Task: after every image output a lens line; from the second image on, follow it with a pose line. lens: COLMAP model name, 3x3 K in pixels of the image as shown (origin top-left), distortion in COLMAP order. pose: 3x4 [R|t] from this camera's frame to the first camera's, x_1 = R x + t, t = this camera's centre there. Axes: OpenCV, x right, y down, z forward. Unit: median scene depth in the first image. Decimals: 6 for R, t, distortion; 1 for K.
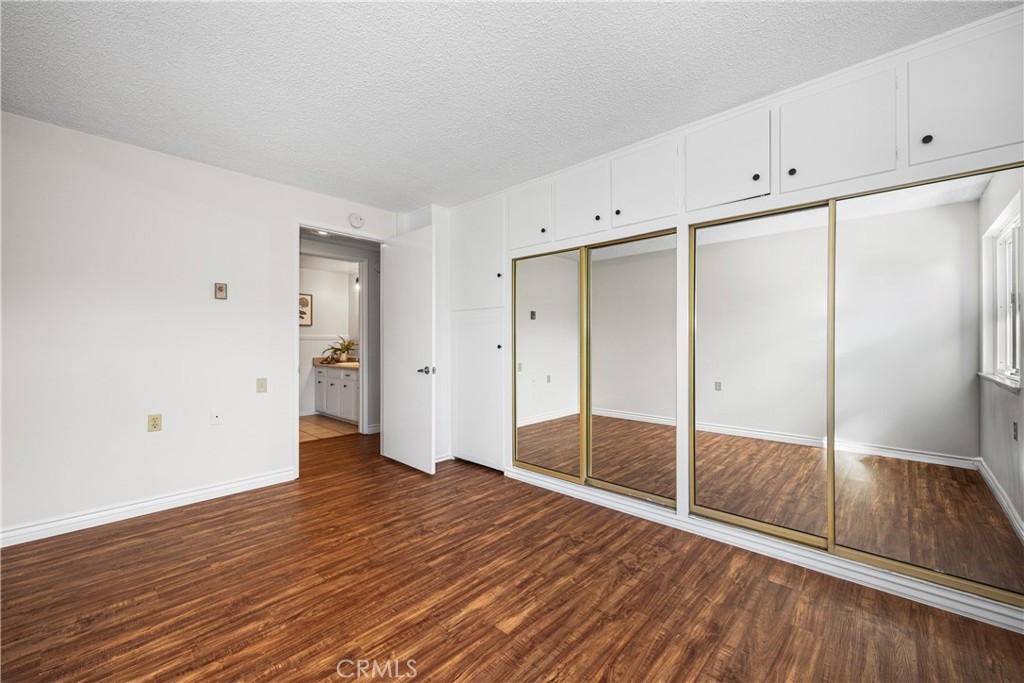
lens RADIAL K [[411.3, 0, 512.0], [0, 411.3, 341.5], [0, 0, 1]] dist [-0.000151, 0.000239]
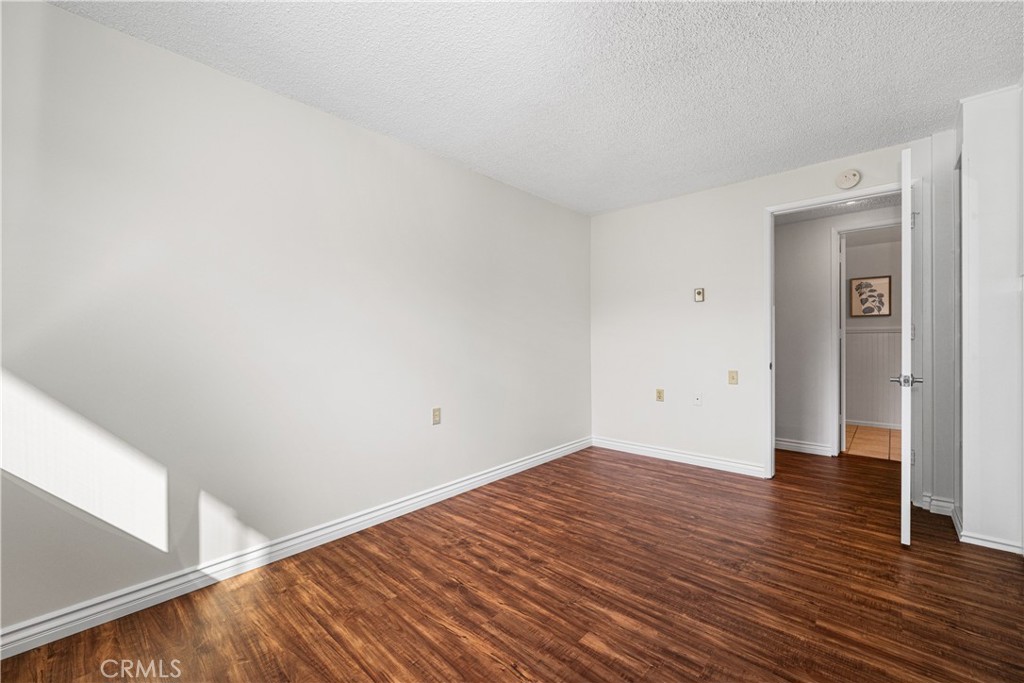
lens RADIAL K [[411.3, 0, 512.0], [0, 411.3, 341.5], [0, 0, 1]] dist [-0.000151, 0.000239]
pose [[0.007104, 0.005735, -0.999958, 0.673096], [0.009986, 0.999933, 0.005806, -0.003310], [0.999925, -0.010027, 0.007047, 0.593624]]
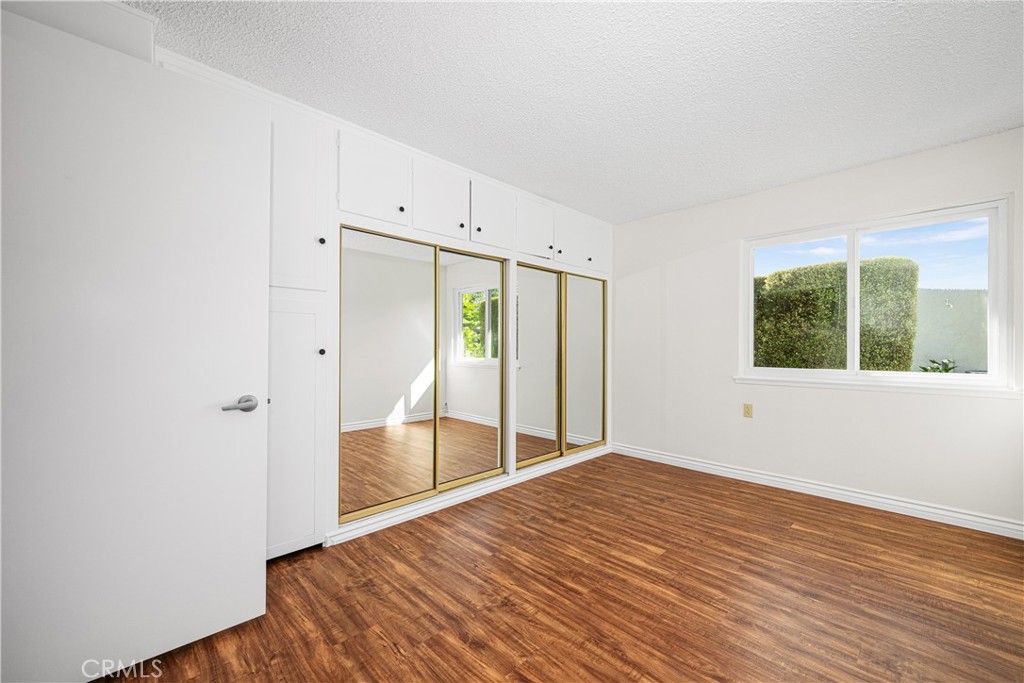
lens RADIAL K [[411.3, 0, 512.0], [0, 411.3, 341.5], [0, 0, 1]] dist [-0.000151, 0.000239]
pose [[0.036080, 0.010534, 0.999293, -1.036035], [-0.005975, 0.999929, -0.010325, 0.001004], [-0.999331, -0.005599, 0.036140, 1.049180]]
